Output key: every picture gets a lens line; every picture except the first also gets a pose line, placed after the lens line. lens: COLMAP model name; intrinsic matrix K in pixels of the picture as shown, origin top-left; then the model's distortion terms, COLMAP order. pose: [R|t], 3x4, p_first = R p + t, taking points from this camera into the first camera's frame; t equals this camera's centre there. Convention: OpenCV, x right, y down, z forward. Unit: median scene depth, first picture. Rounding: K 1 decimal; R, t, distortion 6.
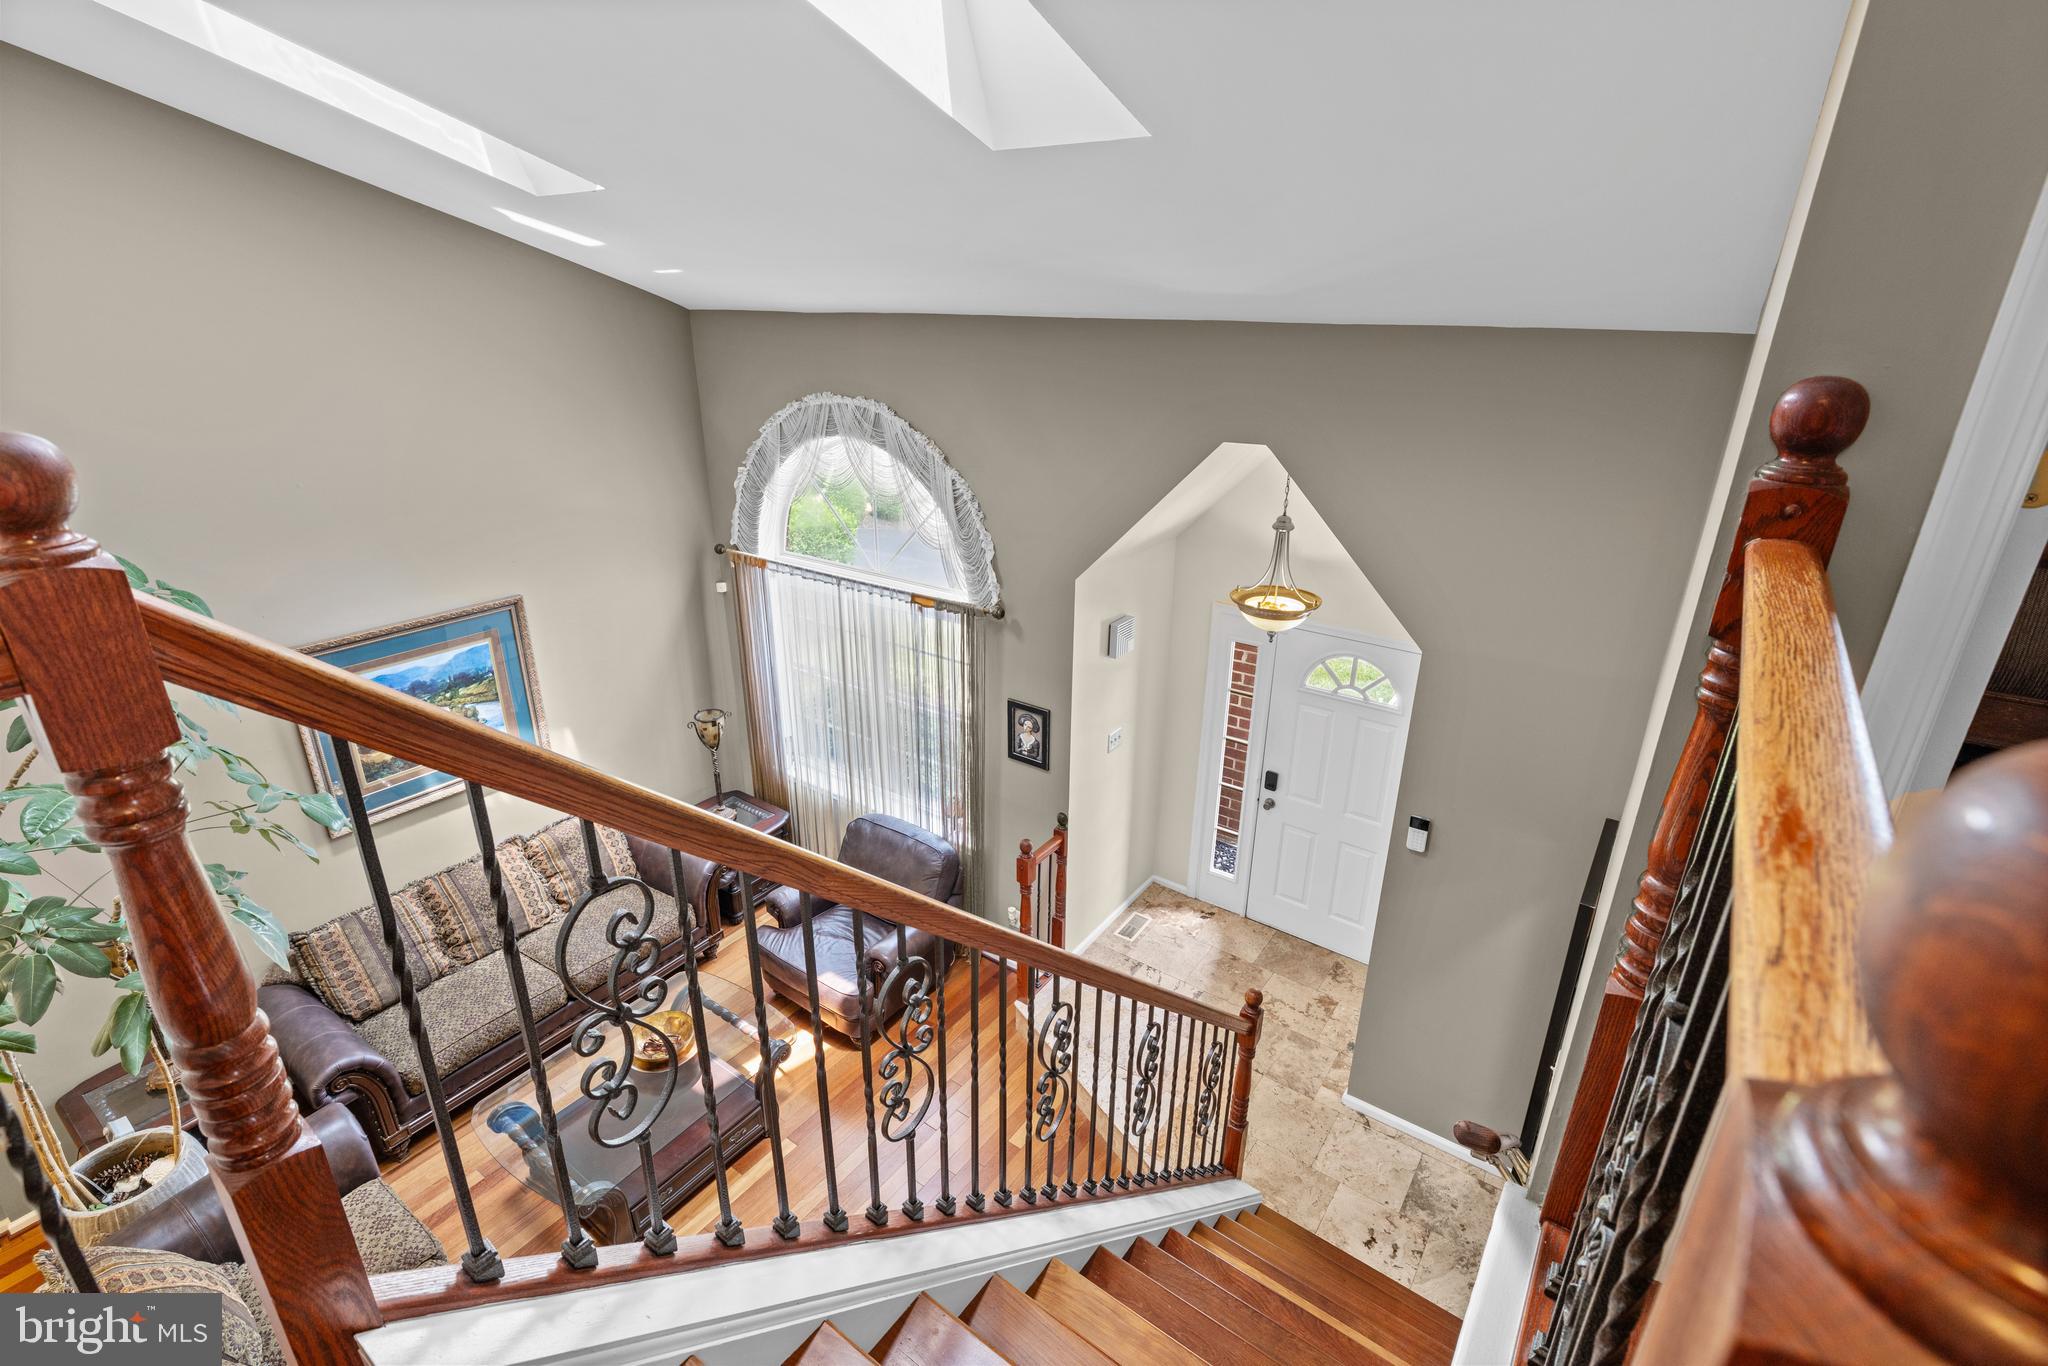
lens RADIAL K [[936.5, 0, 1017.8], [0, 936.5, 667.3], [0, 0, 1]] dist [-0.001435, -0.000191]
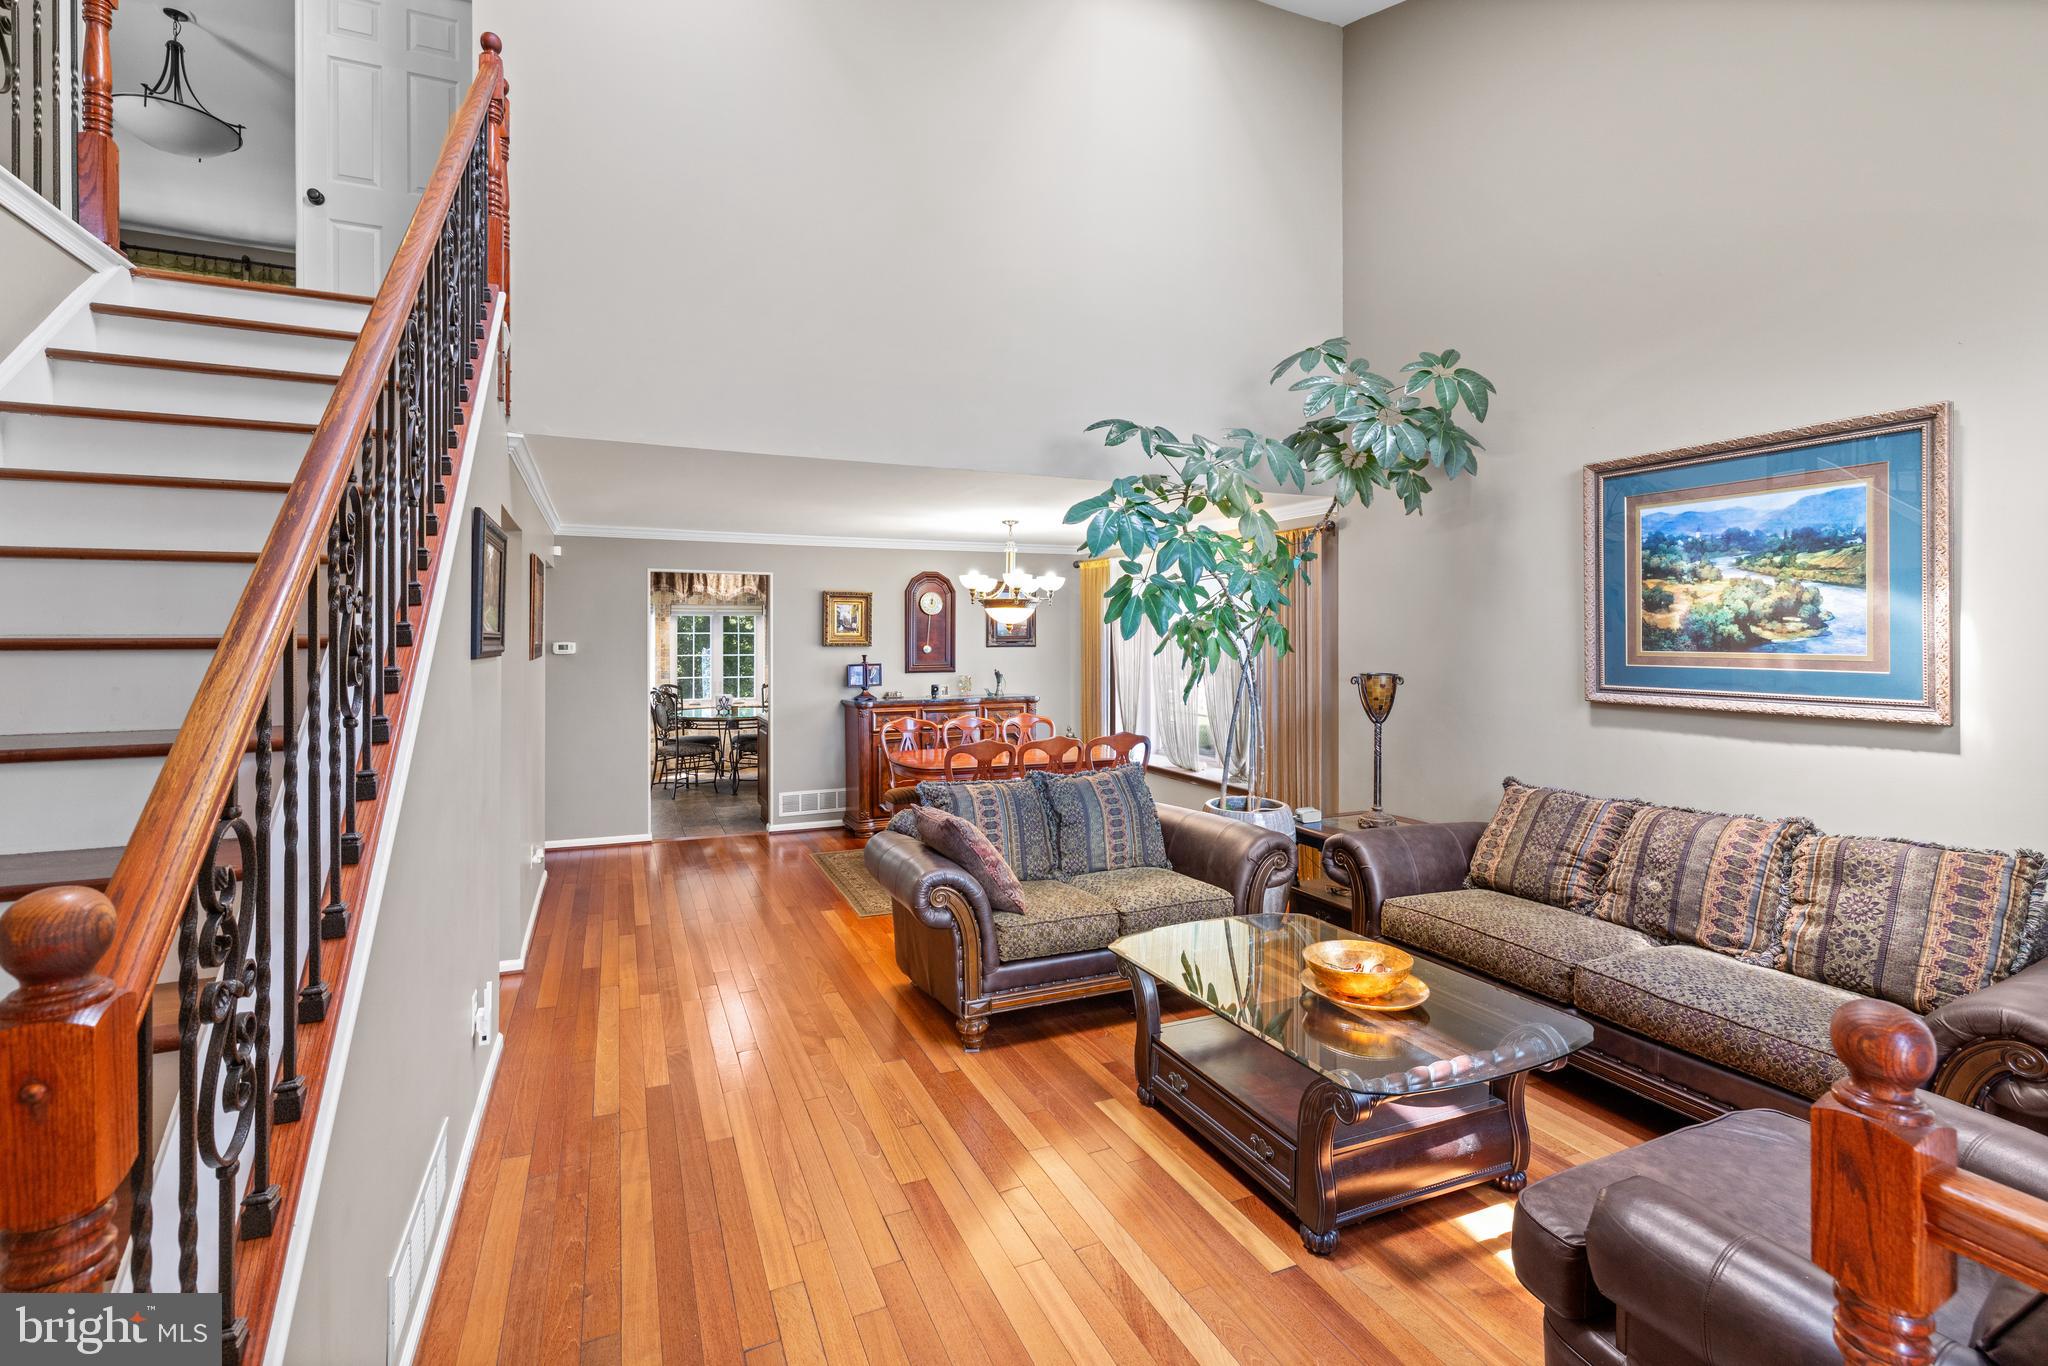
lens RADIAL K [[917.8, 0, 1011.3], [0, 917.8, 643.1], [0, 0, 1]] dist [0.000467, 0.001259]
pose [[-0.506236, -0.004349, -0.862384, 0.228729], [-0.317249, 0.930805, 0.181537, 0.138418], [0.801921, 0.365491, -0.472587, 0.887153]]
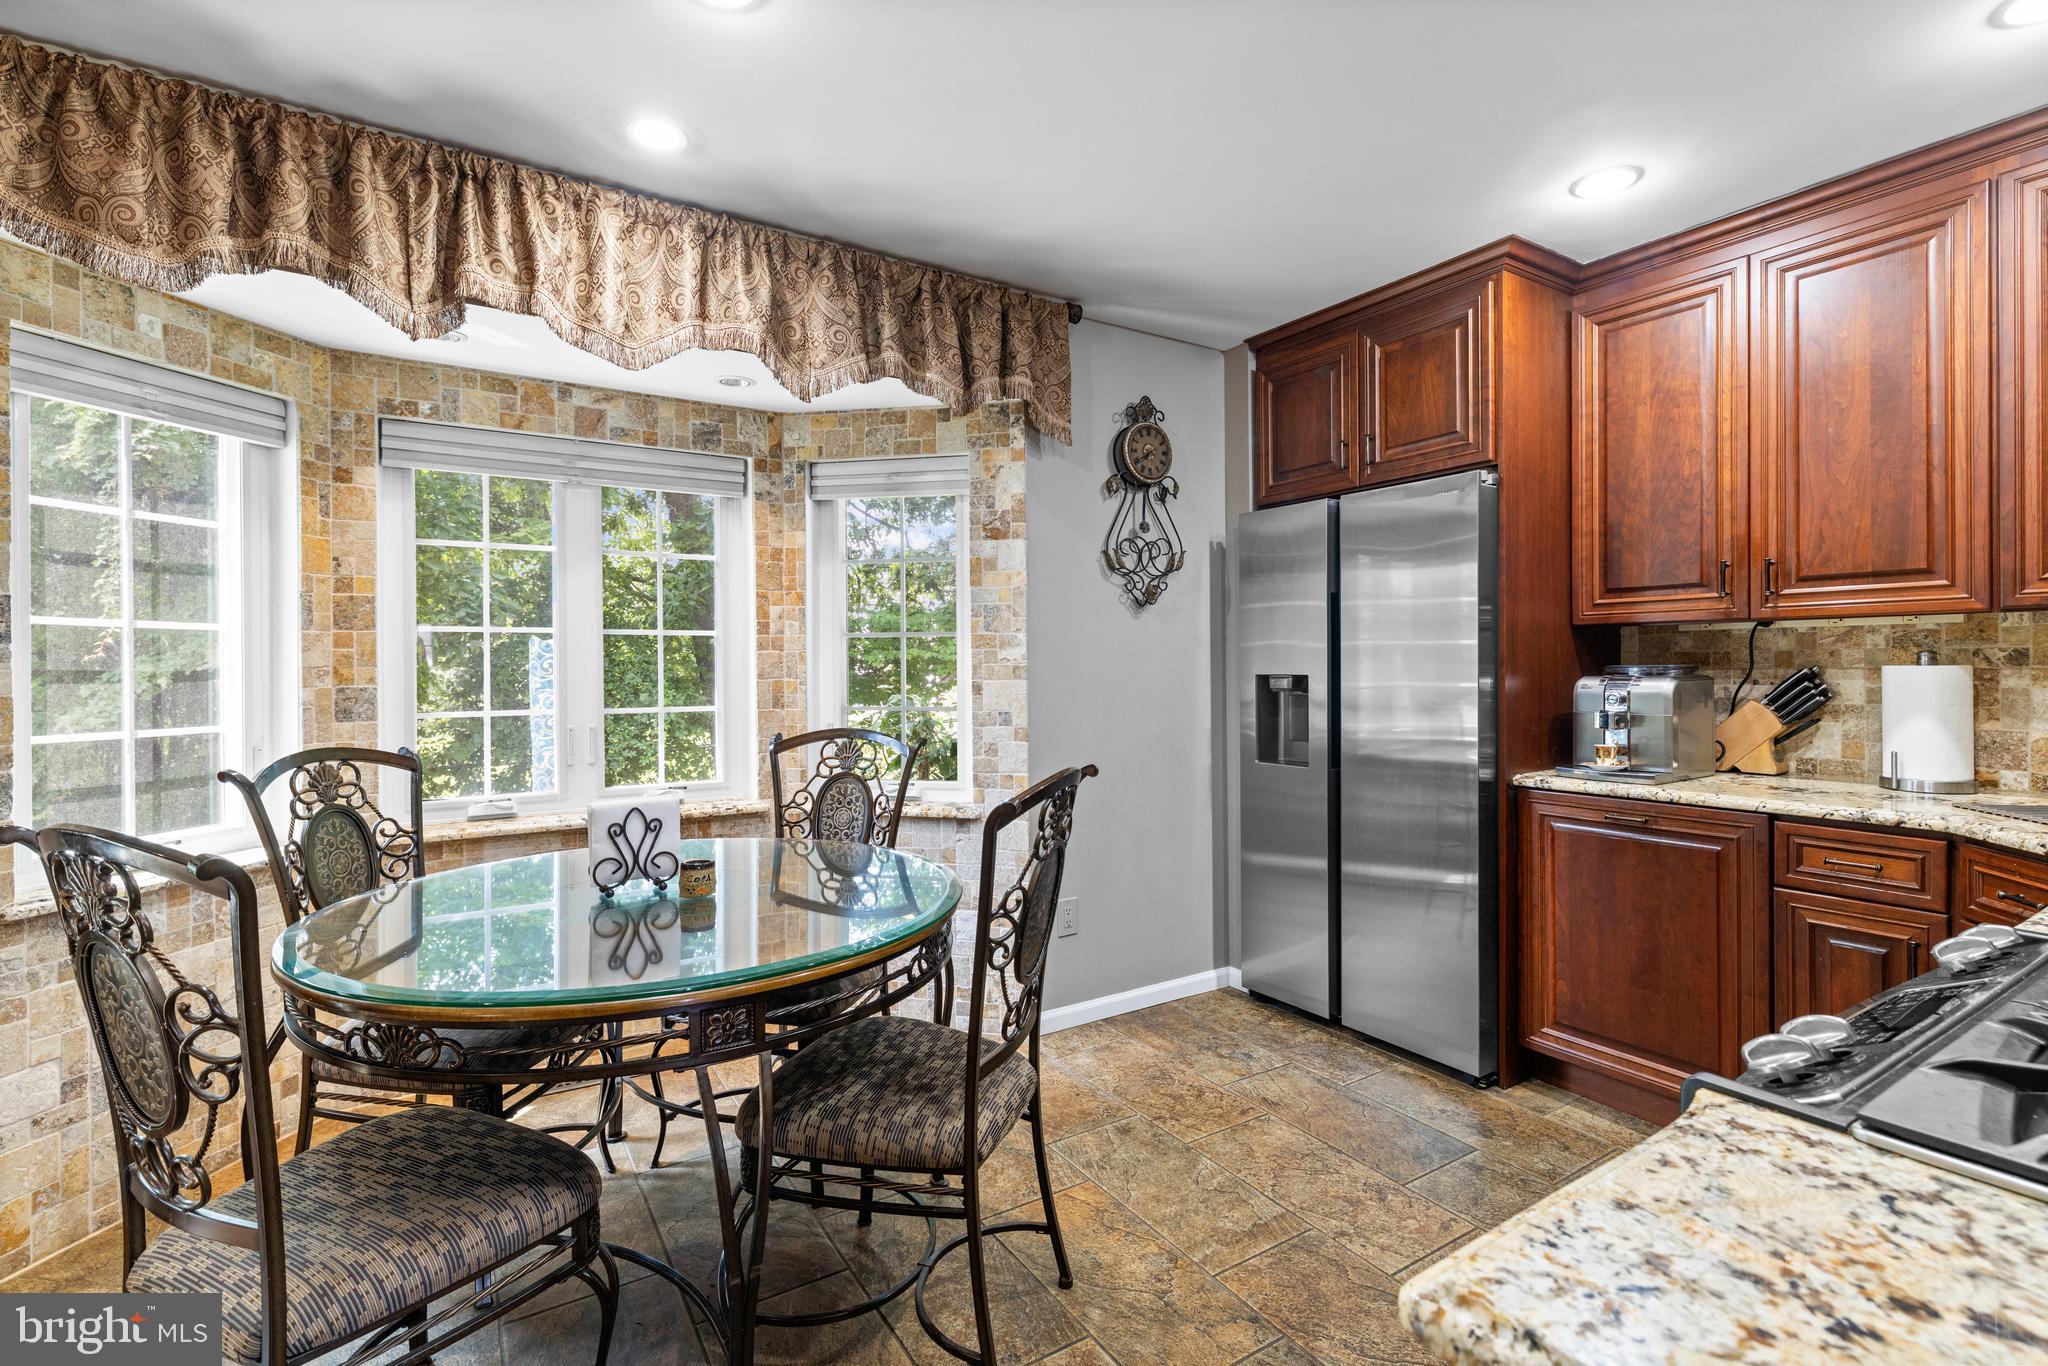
lens RADIAL K [[935.2, 0, 1030.4], [0, 935.2, 681.0], [0, 0, 1]] dist [0.001573, 0.000590]
pose [[-0.363866, 0.005128, -0.931437, -0.775613], [-0.336254, 0.931828, 0.136488, 0.602427], [0.868639, 0.362863, -0.337337, -0.157259]]
